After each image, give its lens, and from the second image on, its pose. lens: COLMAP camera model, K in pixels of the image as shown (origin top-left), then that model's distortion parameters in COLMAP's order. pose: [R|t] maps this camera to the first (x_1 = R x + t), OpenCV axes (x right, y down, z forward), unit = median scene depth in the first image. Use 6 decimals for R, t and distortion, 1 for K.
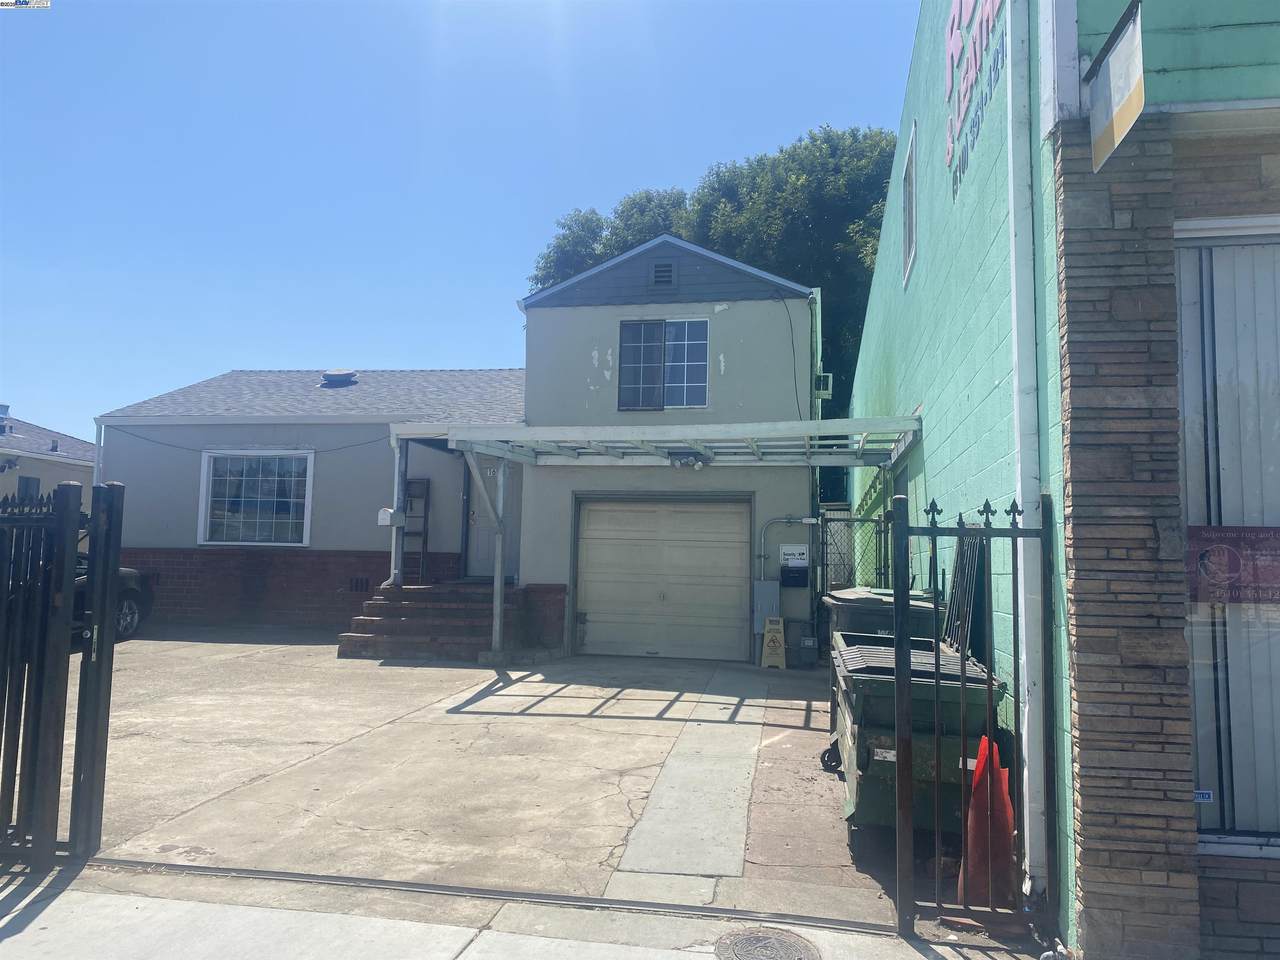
lens RADIAL K [[979.7, 0, 635.8], [0, 979.7, 477.2], [0, 0, 1]] dist [0.031667, -0.020631]
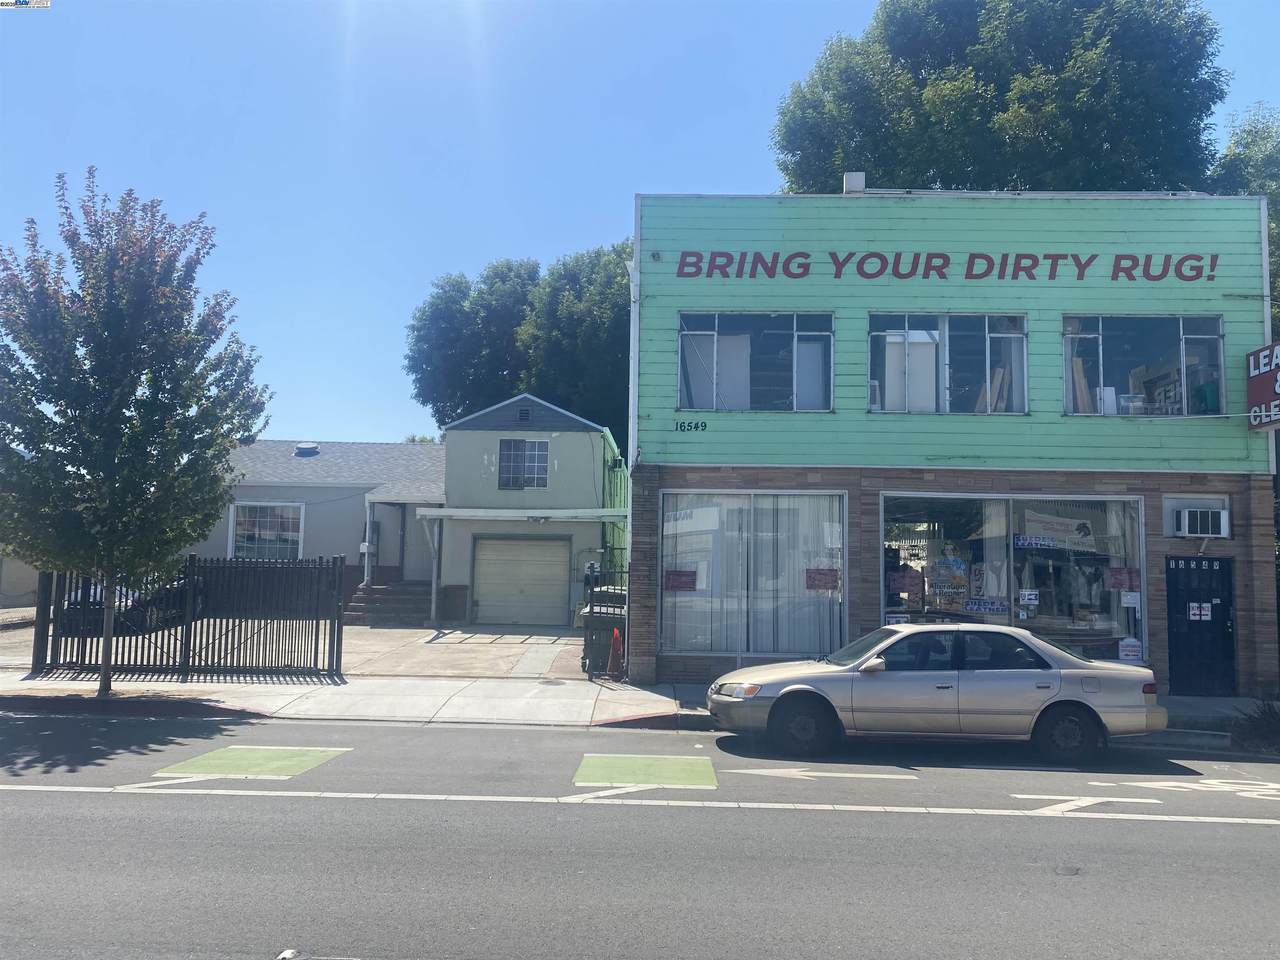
lens RADIAL K [[979.7, 0, 648.0], [0, 979.7, 479.6], [0, 0, 1]] dist [0.031667, -0.020631]
pose [[0.986641, 0.013374, 0.162358, -0.039165], [-0.014279, 0.999888, 0.004406, -0.098451], [-0.162281, -0.006666, 0.986722, -0.841567]]
